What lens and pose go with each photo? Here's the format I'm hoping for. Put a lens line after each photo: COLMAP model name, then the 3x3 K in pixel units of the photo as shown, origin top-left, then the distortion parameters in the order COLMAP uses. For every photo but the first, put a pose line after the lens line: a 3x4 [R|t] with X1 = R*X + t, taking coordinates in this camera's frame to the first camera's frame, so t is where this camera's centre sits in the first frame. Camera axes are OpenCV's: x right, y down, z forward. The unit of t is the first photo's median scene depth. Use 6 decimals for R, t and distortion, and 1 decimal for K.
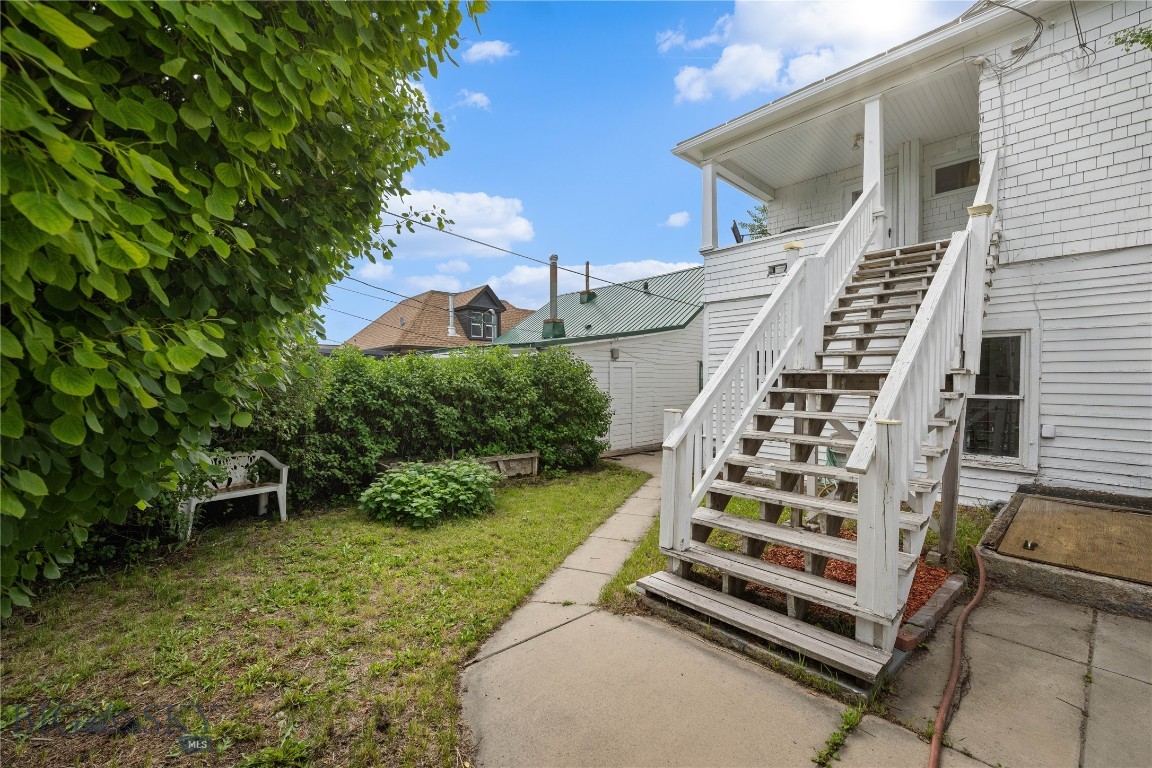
lens RADIAL K [[460.5, 0, 575.7], [0, 460.5, 378.6], [0, 0, 1]] dist [0.001098, 0.000034]
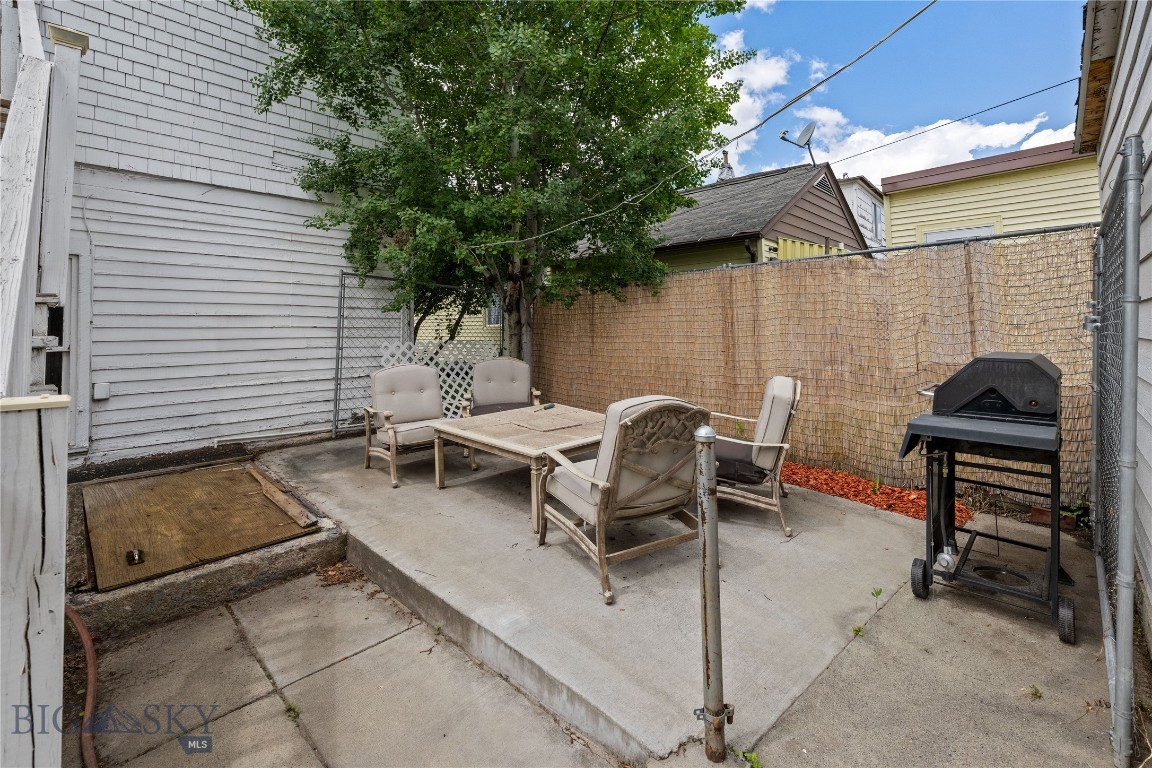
lens RADIAL K [[516.1, 0, 593.6], [0, 516.1, 319.7], [0, 0, 1]] dist [0.000562, -0.000123]
pose [[-0.079217, 0.016311, 0.996724, 0.159401], [0.010514, 0.999824, -0.015526, 0.026520], [-0.996802, 0.009249, -0.079375, 0.387003]]
